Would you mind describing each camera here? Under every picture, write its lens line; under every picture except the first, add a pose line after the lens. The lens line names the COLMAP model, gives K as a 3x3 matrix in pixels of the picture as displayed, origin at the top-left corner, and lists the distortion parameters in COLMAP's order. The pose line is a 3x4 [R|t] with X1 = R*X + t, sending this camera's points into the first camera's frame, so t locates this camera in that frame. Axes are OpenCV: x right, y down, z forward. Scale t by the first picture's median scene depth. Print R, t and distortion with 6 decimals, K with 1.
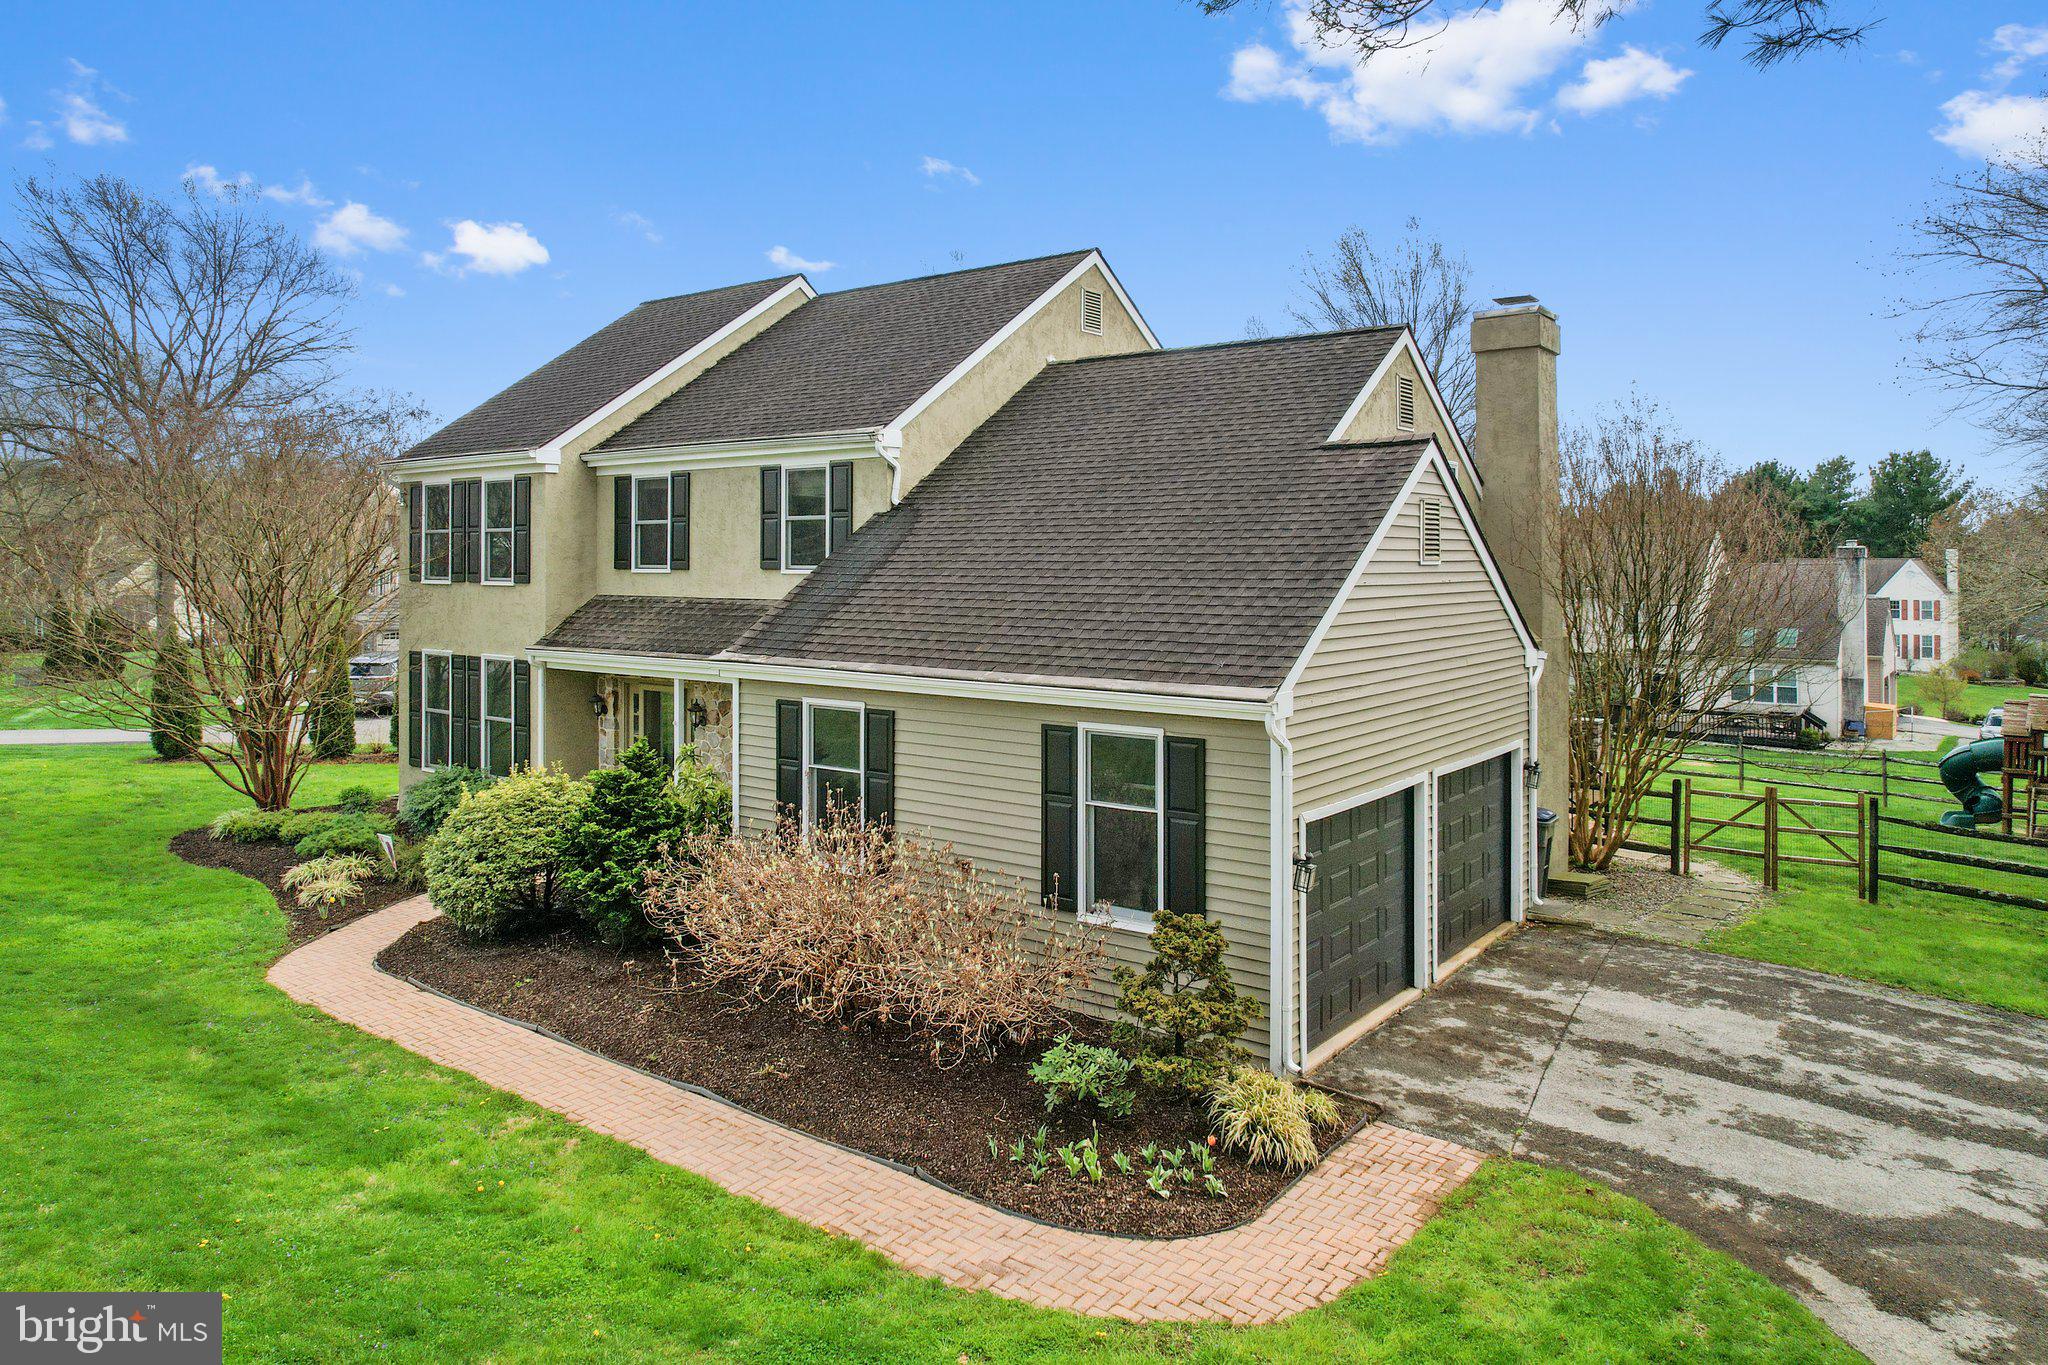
lens RADIAL K [[1338.3, 0, 974.1], [0, 1338.3, 558.4], [0, 0, 1]] dist [-0.005053, -0.001761]
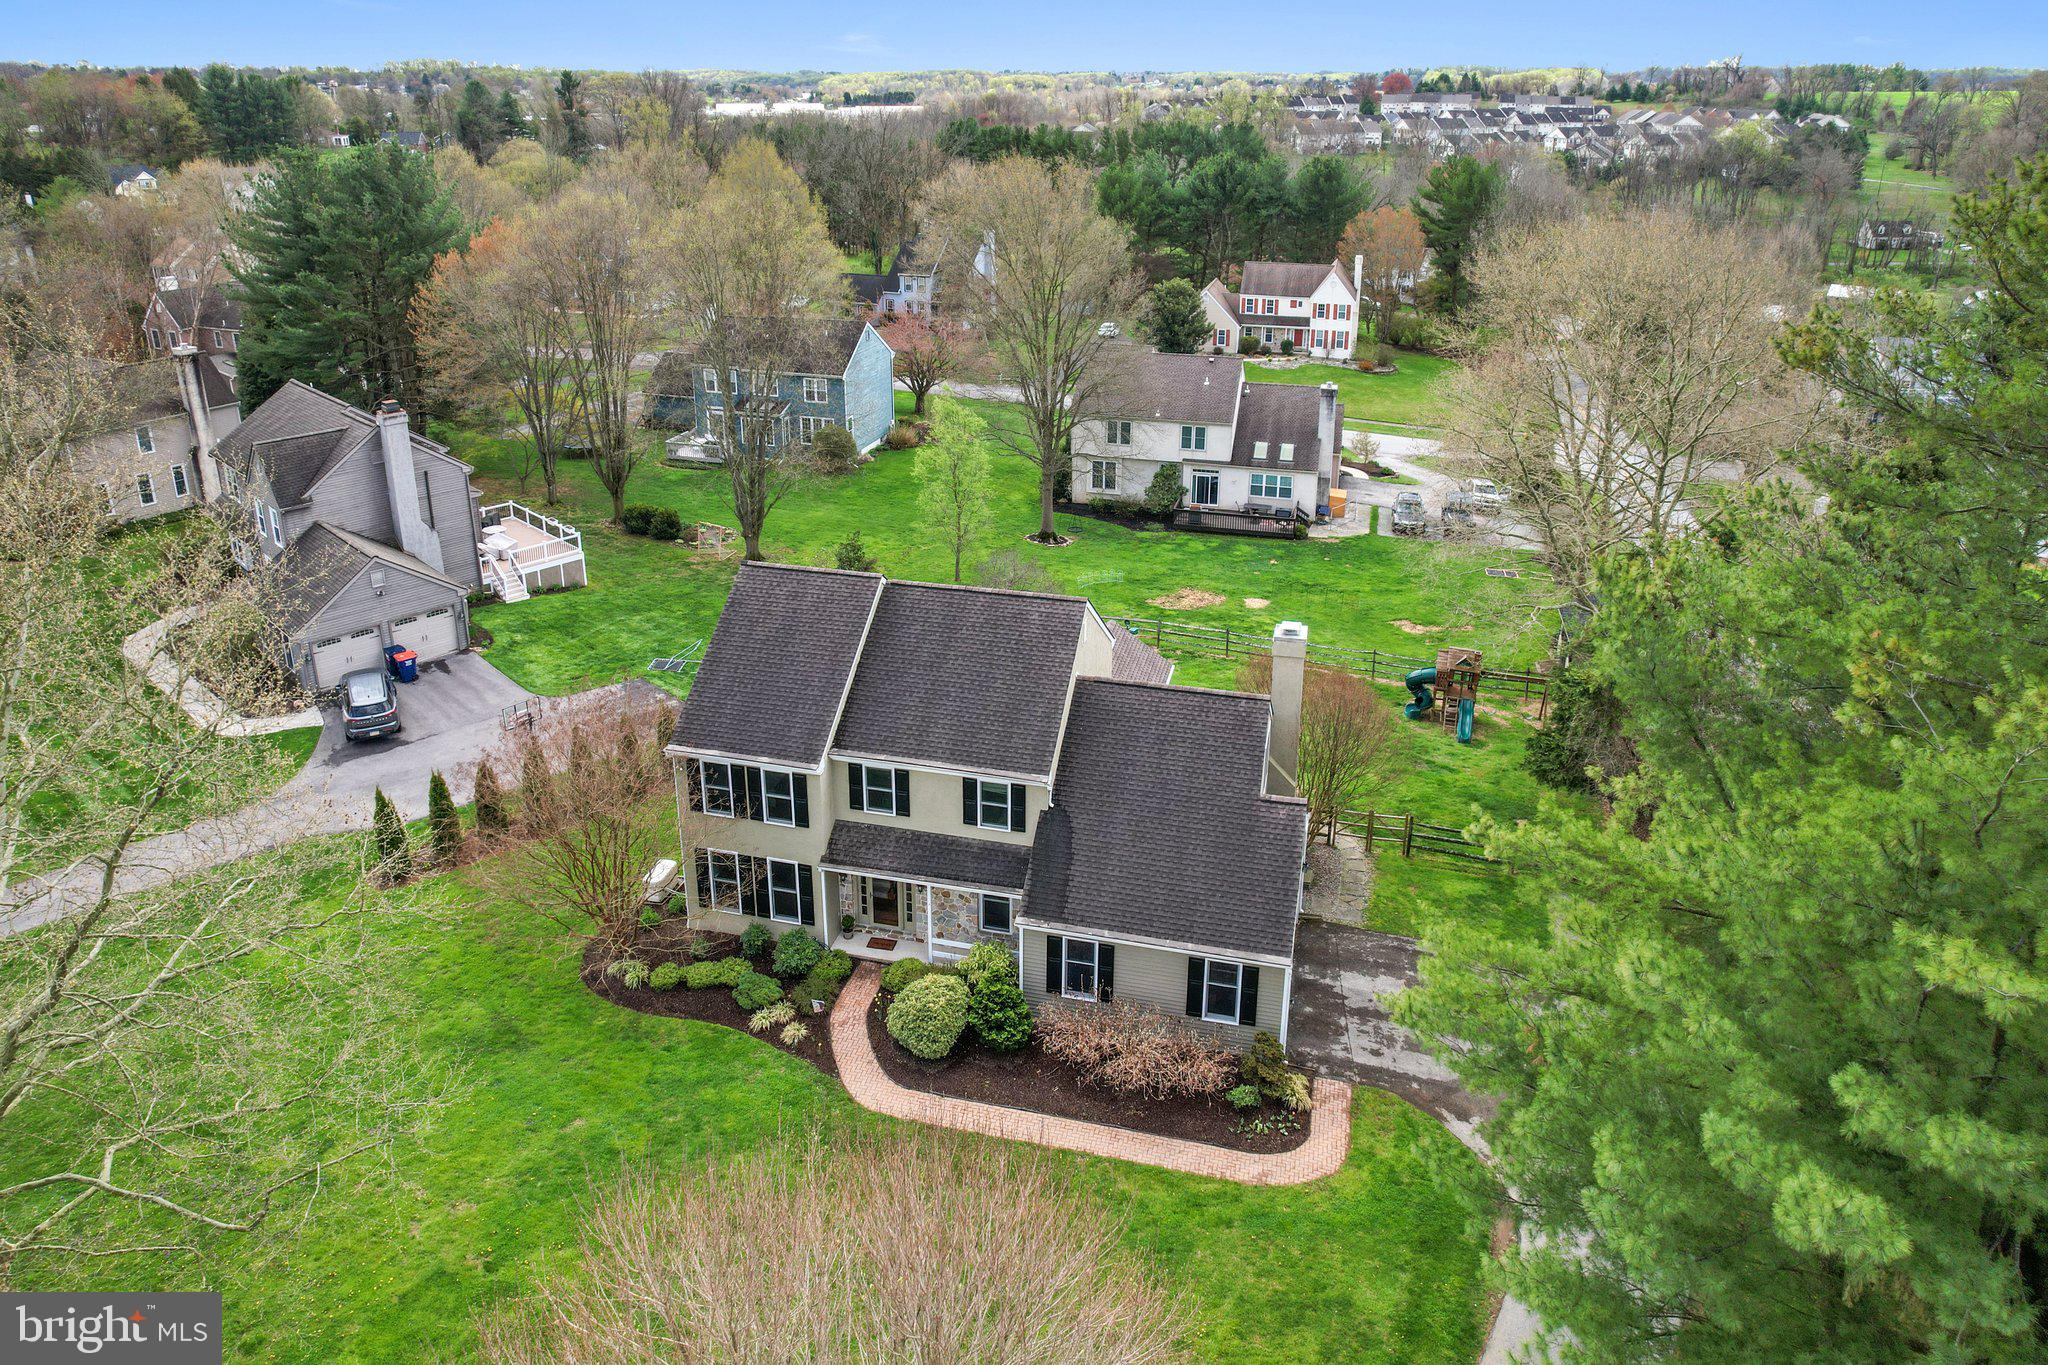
lens RADIAL K [[1338.3, 0, 974.1], [0, 1338.3, 558.4], [0, 0, 1]] dist [-0.005053, -0.001761]
pose [[0.925498, -0.132722, 0.354738, -1.076942], [0.012247, 0.946590, 0.322208, -1.354976], [-0.378555, -0.293858, 0.877692, -0.847391]]
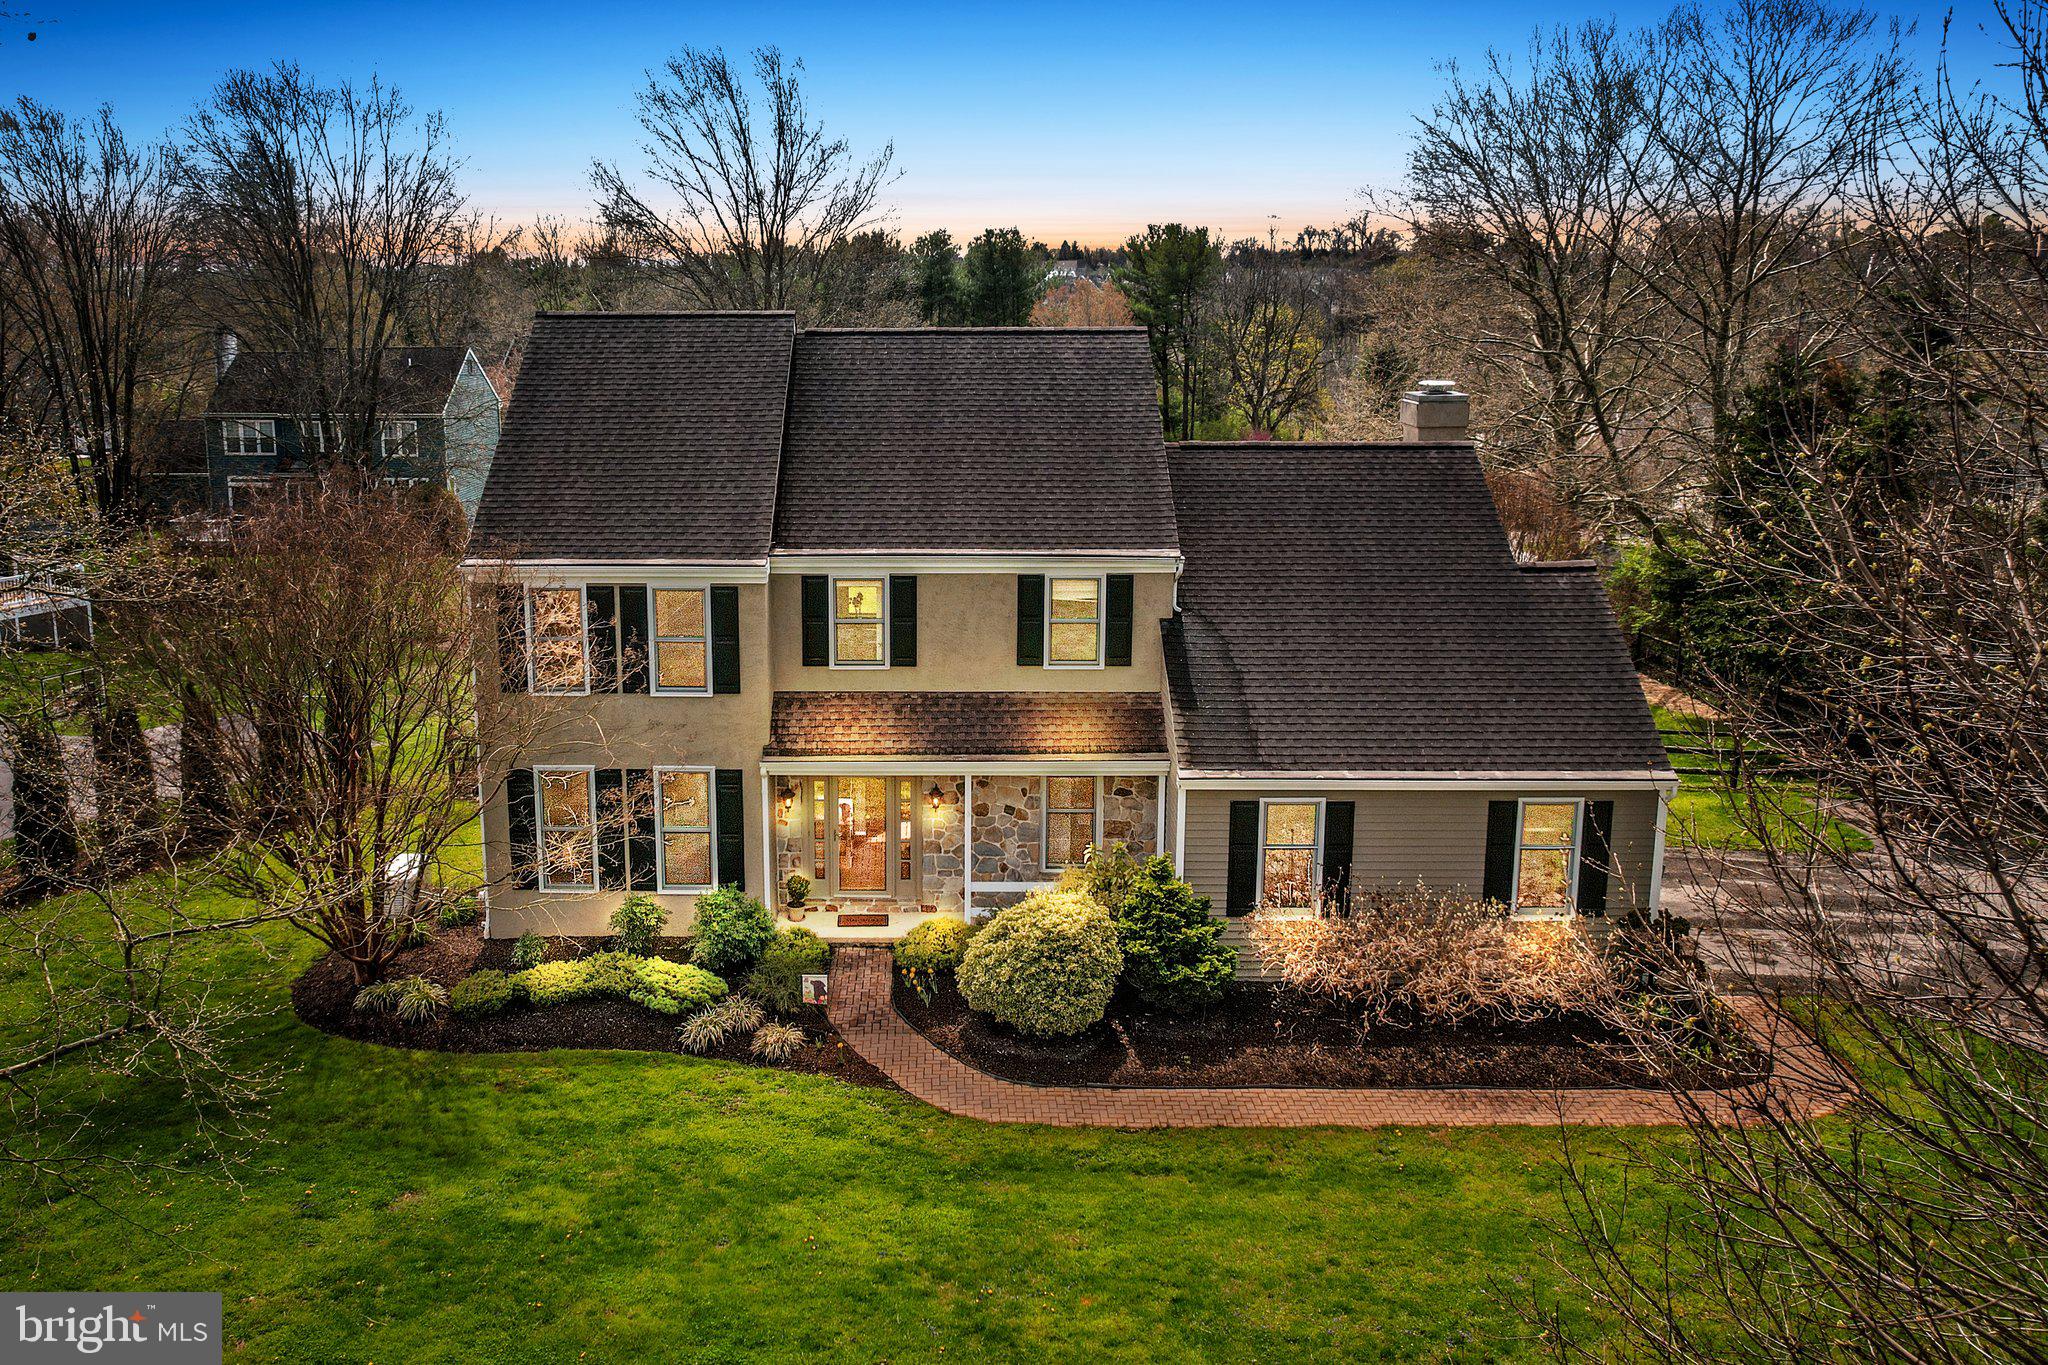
lens RADIAL K [[1675.6, 0, 902.5], [0, 1675.6, 676.4], [0, 0, 1]] dist [0.005347, 0.001192]
pose [[0.804663, -0.139916, 0.577010, -1.407563], [0.006552, 0.973870, 0.227011, -0.403943], [-0.593696, -0.178887, 0.784554, -0.045221]]
